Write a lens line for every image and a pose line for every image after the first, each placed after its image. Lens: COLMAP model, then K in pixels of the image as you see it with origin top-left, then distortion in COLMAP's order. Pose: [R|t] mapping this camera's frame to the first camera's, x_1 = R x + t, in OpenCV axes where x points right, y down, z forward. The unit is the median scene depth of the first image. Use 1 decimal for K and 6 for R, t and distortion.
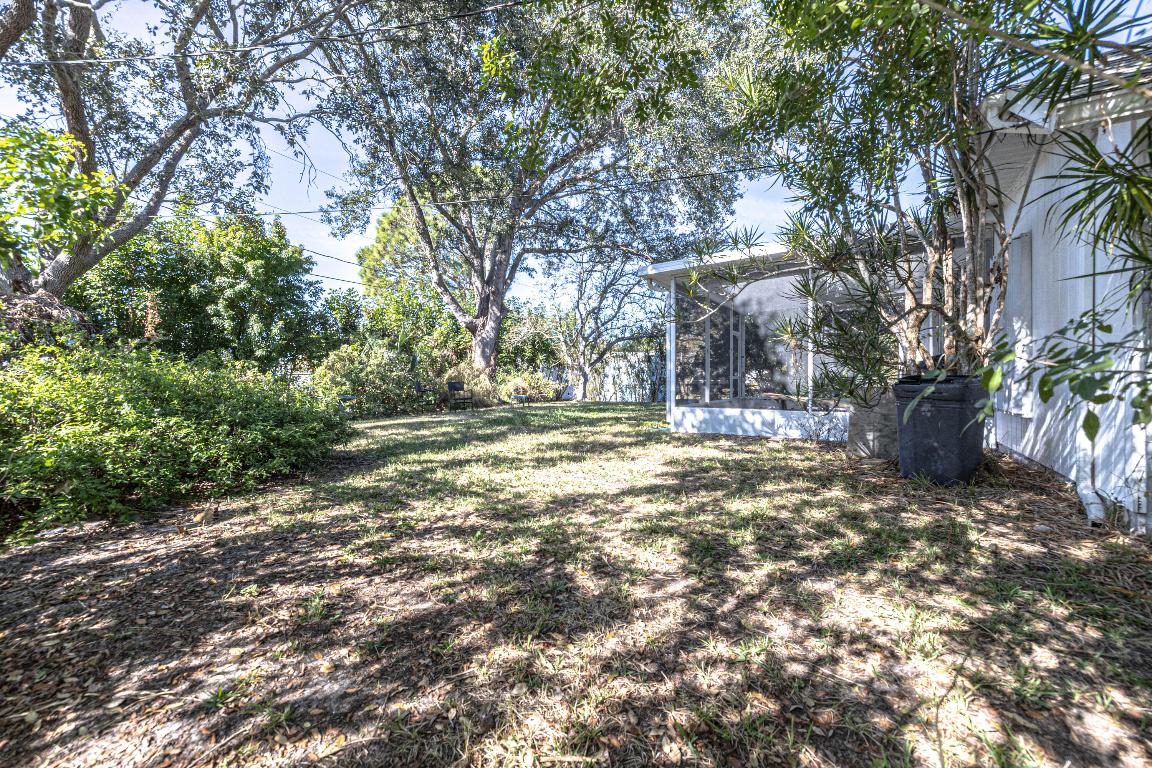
lens RADIAL K [[485.9, 0, 575.1], [0, 485.9, 380.2], [0, 0, 1]] dist [-0.001339, 0.000834]
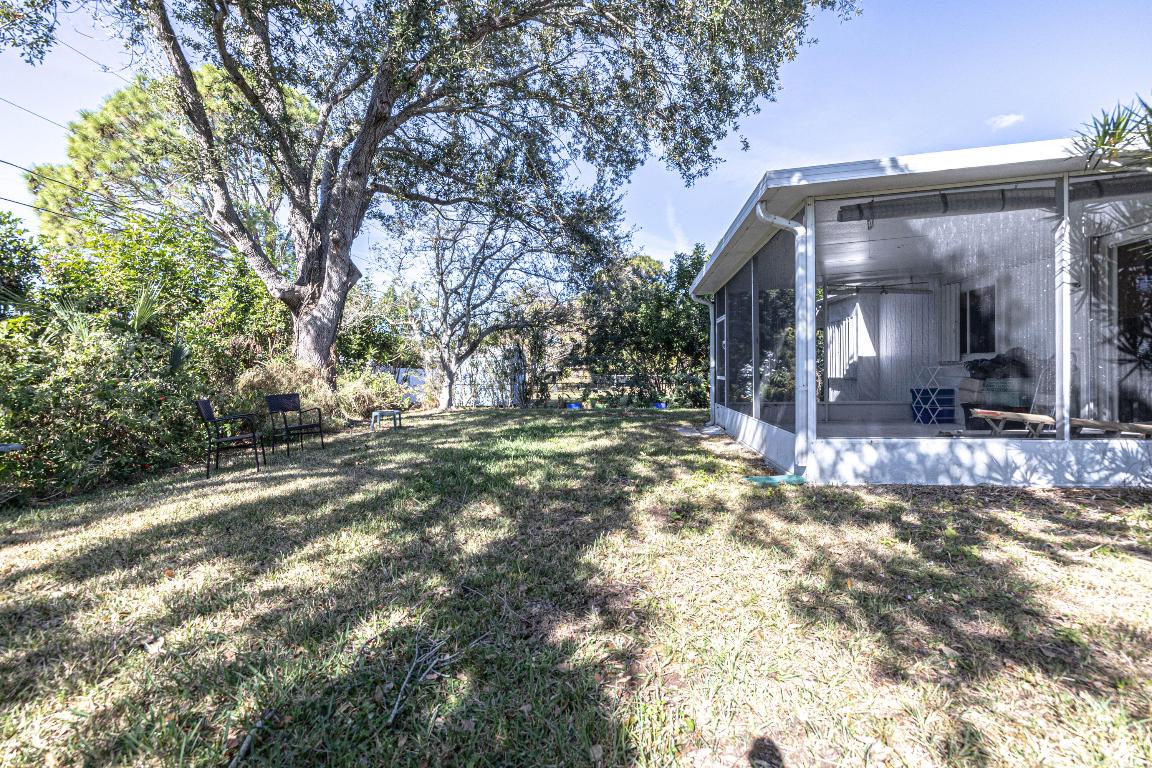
lens RADIAL K [[485.9, 0, 577.0], [0, 485.9, 380.0], [0, 0, 1]] dist [-0.001339, 0.000834]
pose [[0.913532, -0.018244, 0.406358, -0.137278], [0.014158, 0.999814, 0.013061, -0.012818], [-0.406521, -0.006179, 0.913621, 0.316015]]
